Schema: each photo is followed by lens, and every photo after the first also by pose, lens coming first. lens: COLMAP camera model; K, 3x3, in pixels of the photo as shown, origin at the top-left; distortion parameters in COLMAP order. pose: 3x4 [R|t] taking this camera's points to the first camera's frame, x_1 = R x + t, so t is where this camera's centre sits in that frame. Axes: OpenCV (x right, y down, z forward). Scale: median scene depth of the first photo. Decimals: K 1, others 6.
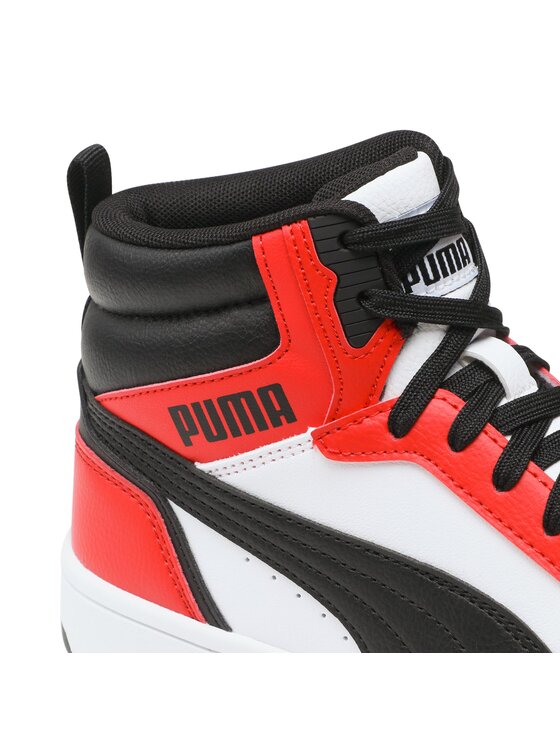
lens RADIAL K [[2333.8, 0, 280.0], [0, 2333.8, 373.0], [0, 0, 1]] dist [0.582266, -0.040254]
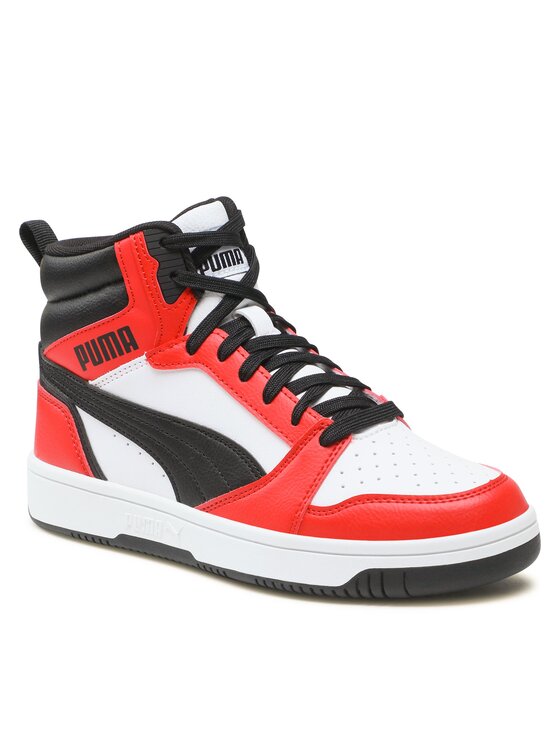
lens RADIAL K [[2650.1, 0, 280.0], [0, 2650.1, 373.0], [0, 0, 1]] dist [0.138343, 0.255426]
pose [[0.987018, 0.010072, -0.160292, 0.430327], [-0.038700, 0.983540, -0.176499, 0.385048], [0.155876, 0.180411, 0.971162, -0.906493]]
